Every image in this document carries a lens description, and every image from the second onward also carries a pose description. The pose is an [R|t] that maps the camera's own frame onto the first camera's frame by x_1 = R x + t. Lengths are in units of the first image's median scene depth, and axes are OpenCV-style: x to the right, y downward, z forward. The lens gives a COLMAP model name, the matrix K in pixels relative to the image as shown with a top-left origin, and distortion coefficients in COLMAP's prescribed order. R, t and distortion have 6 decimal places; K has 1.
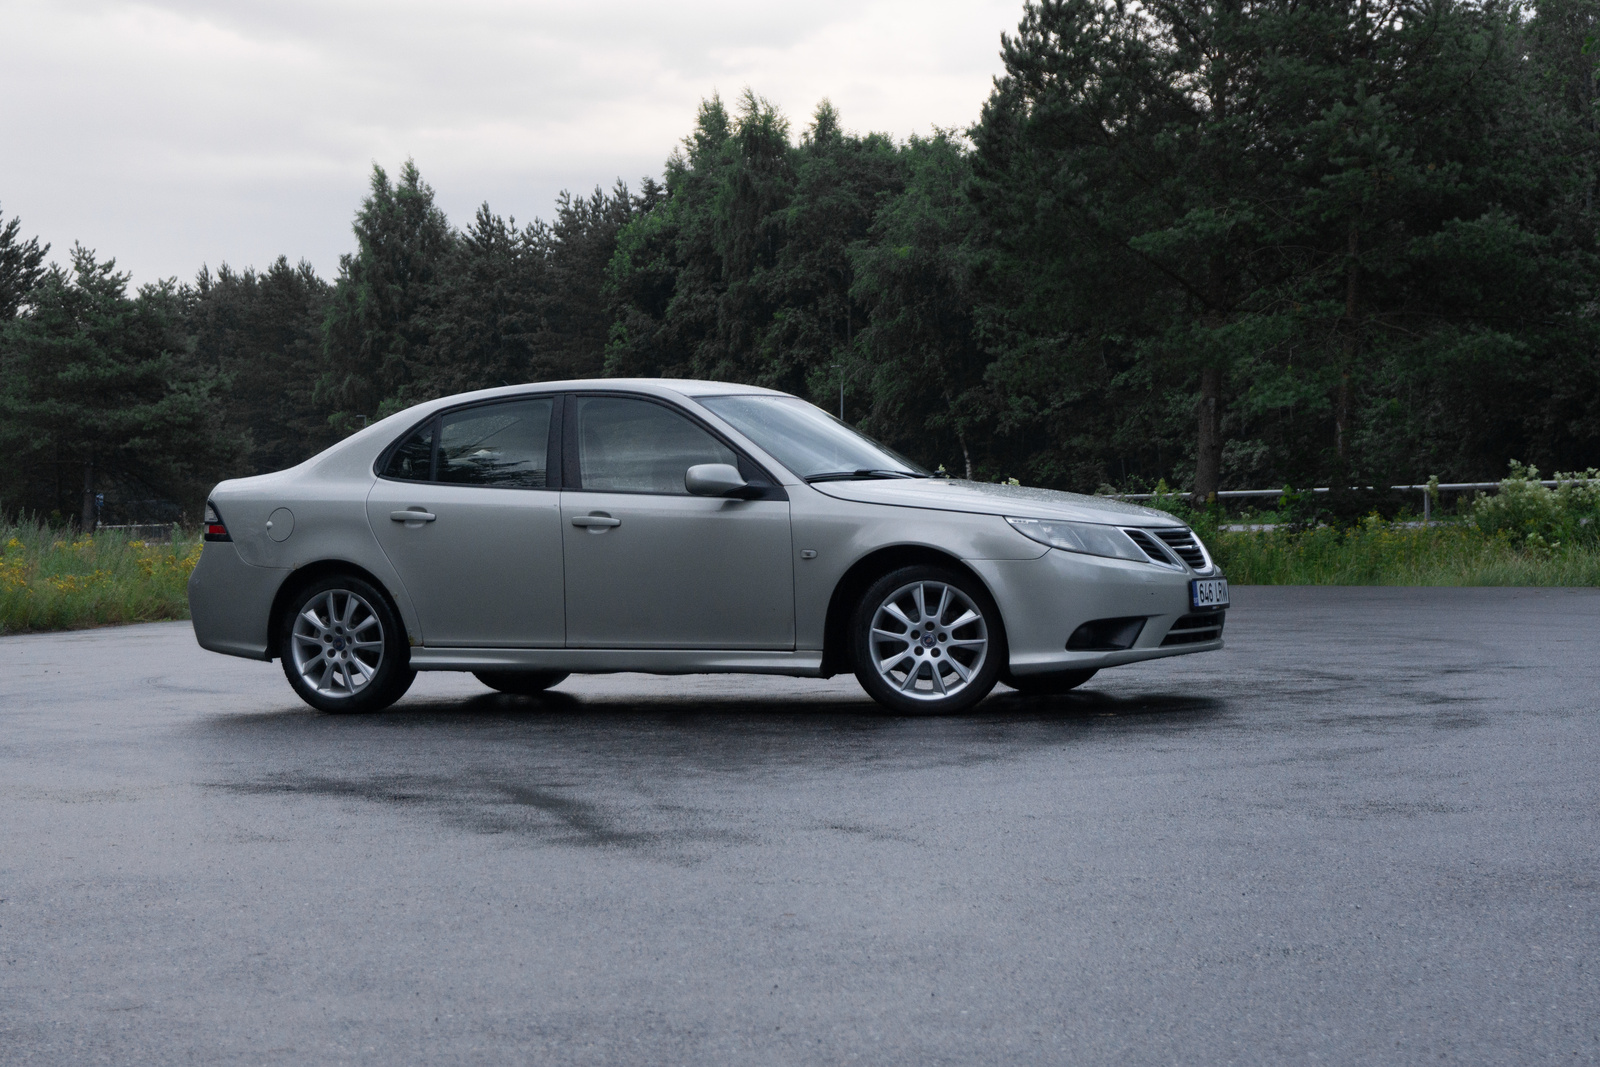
lens RADIAL K [[2786.6, 0, 804.2], [0, 2786.6, 527.5], [0, 0, 1]] dist [0.049396, 0.000000]
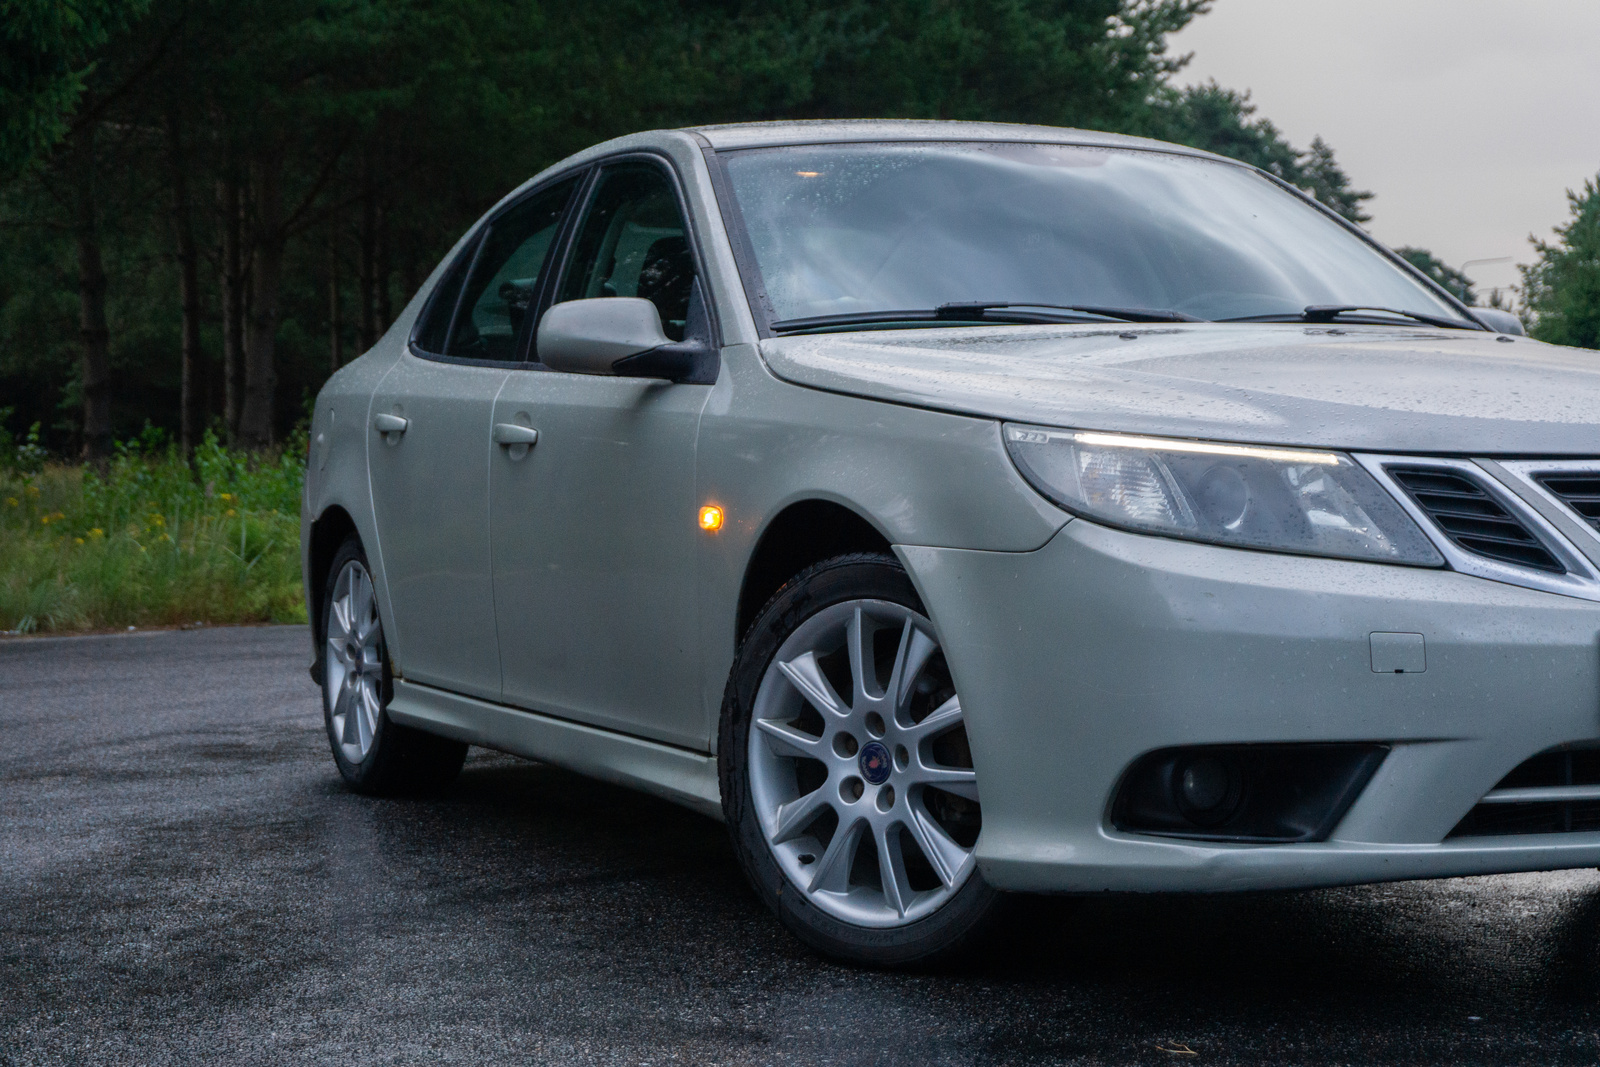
lens RADIAL K [[2819.9, 0, 808.8], [0, 2819.9, 530.3], [0, 0, 1]] dist [0.023024, 0.000000]
pose [[0.745886, 0.024189, -0.665634, 0.042506], [-0.001906, 0.999414, 0.034183, -0.000374], [0.666071, -0.024228, 0.745495, 0.107622]]
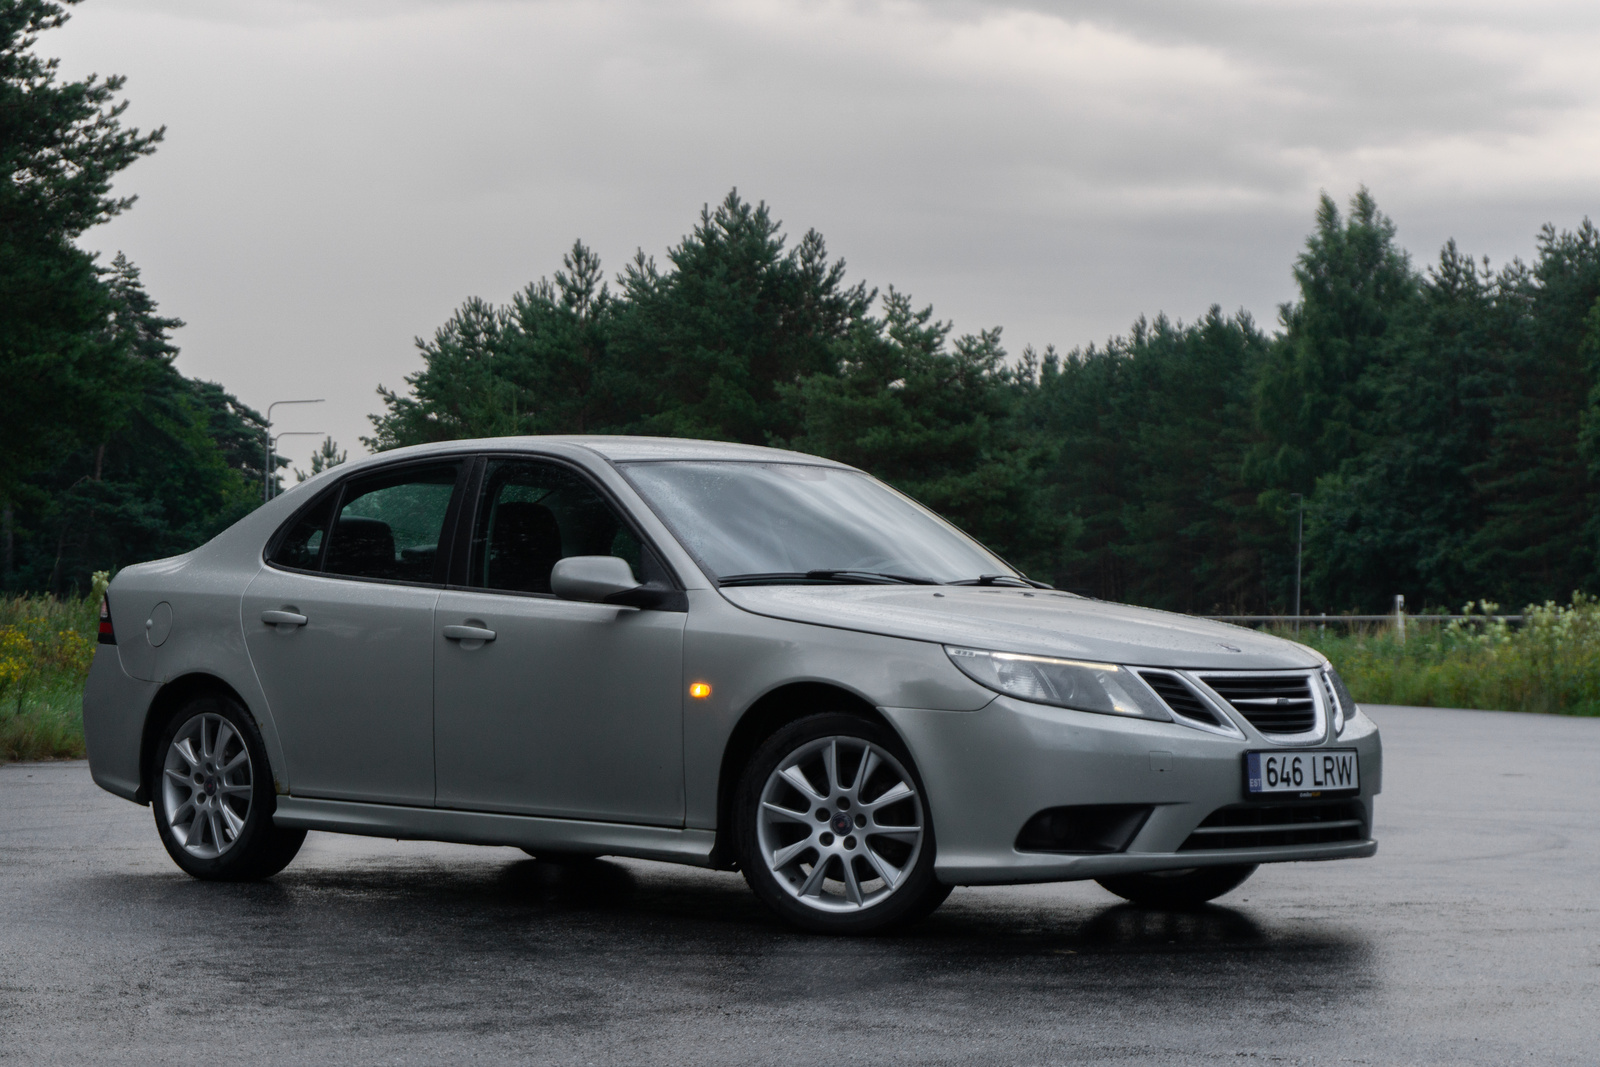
lens RADIAL K [[3282.6, 0, 790.9], [0, 3282.6, 546.4], [0, 0, 1]] dist [0.056069, 0.000000]
pose [[0.945185, 0.022998, -0.325726, 0.043726], [-0.030946, 0.999336, -0.019241, -0.001694], [0.325067, 0.028266, 0.945268, 0.035575]]
